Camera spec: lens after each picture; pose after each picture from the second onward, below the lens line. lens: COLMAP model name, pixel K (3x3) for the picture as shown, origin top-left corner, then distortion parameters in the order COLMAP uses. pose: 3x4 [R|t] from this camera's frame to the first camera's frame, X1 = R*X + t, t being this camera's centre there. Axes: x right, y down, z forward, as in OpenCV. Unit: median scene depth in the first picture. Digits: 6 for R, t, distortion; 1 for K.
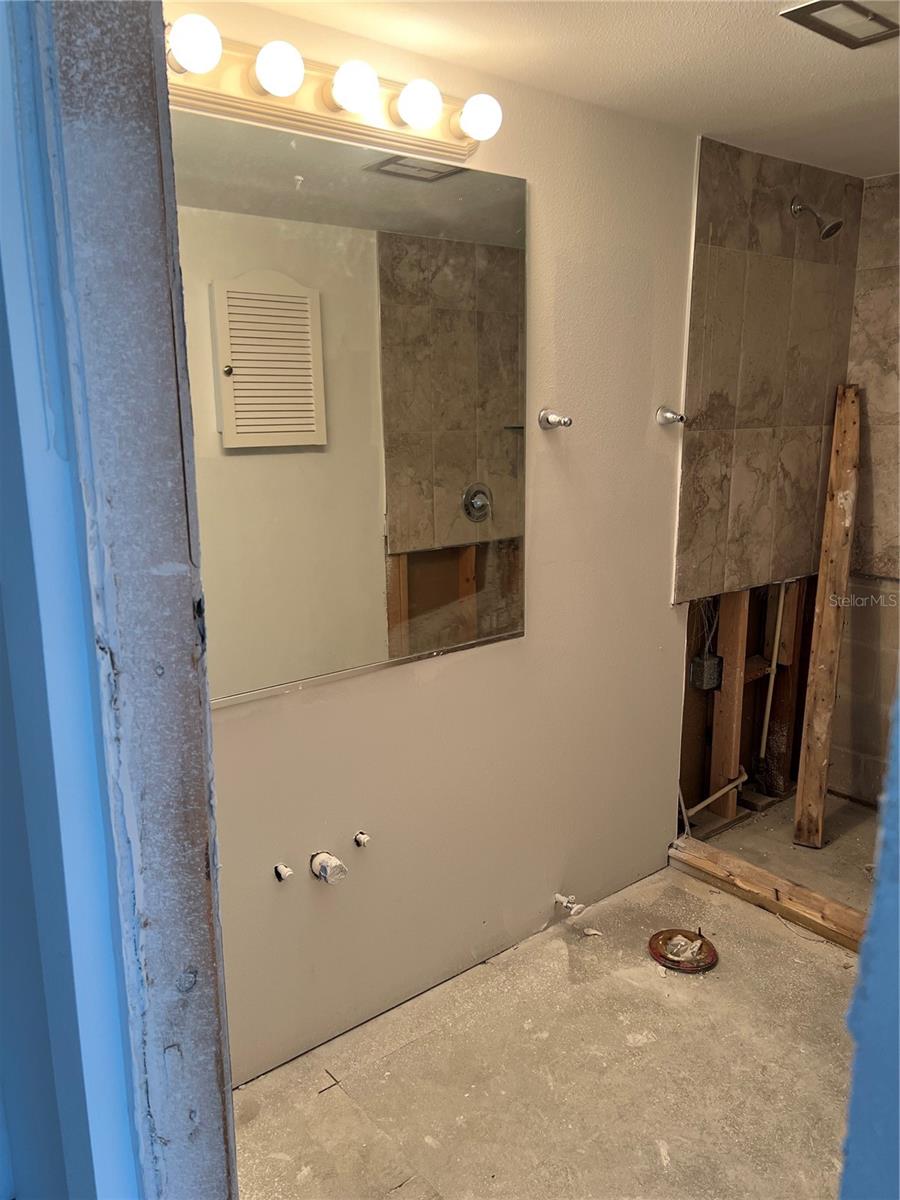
lens RADIAL K [[905.5, 0, 449.1], [0, 905.5, 594.9], [0, 0, 1]] dist [0.050241, -0.045663]
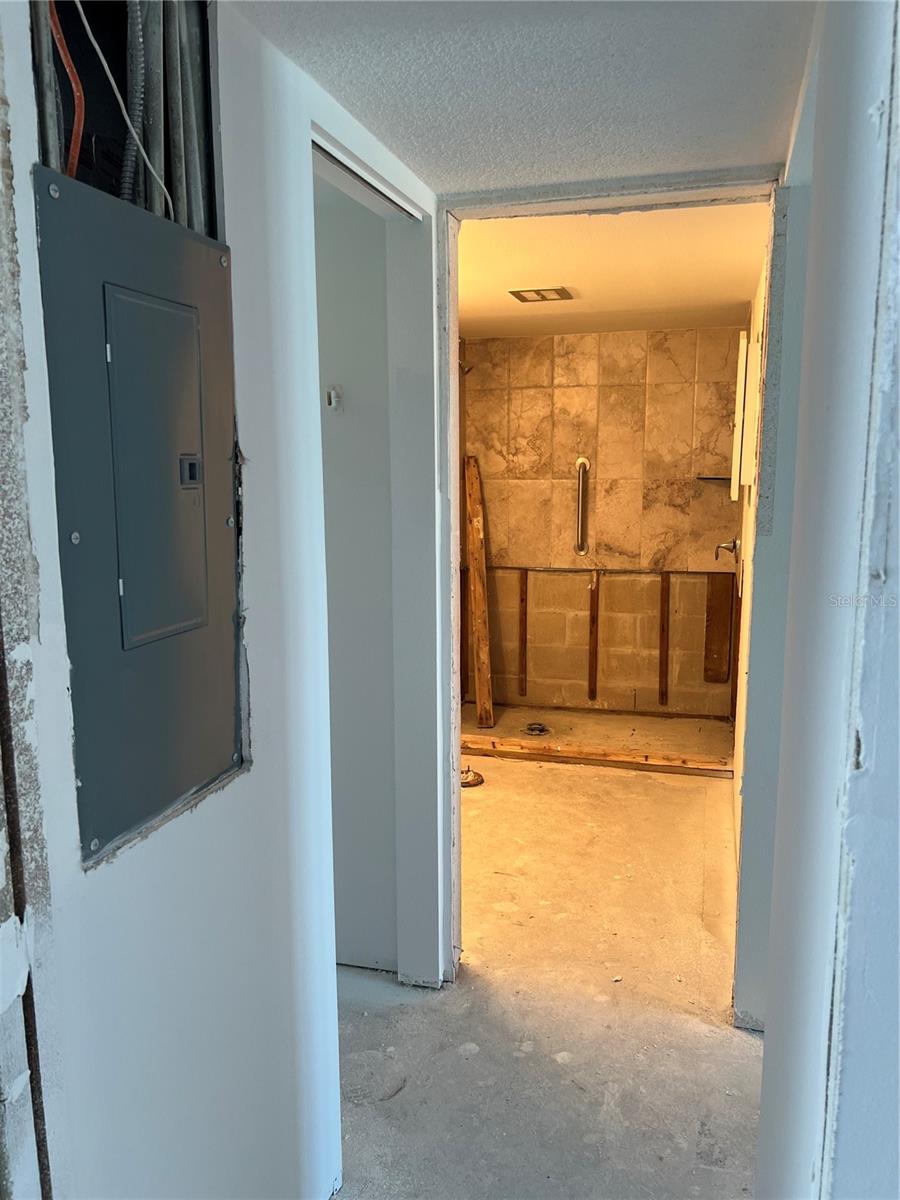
lens RADIAL K [[905.5, 0, 450.2], [0, 905.5, 602.7], [0, 0, 1]] dist [0.050241, -0.045663]
pose [[0.820218, -0.089805, 0.564957, -0.580873], [0.121616, 0.992399, -0.018815, 0.069683], [-0.558973, 0.084140, 0.824906, -0.356003]]
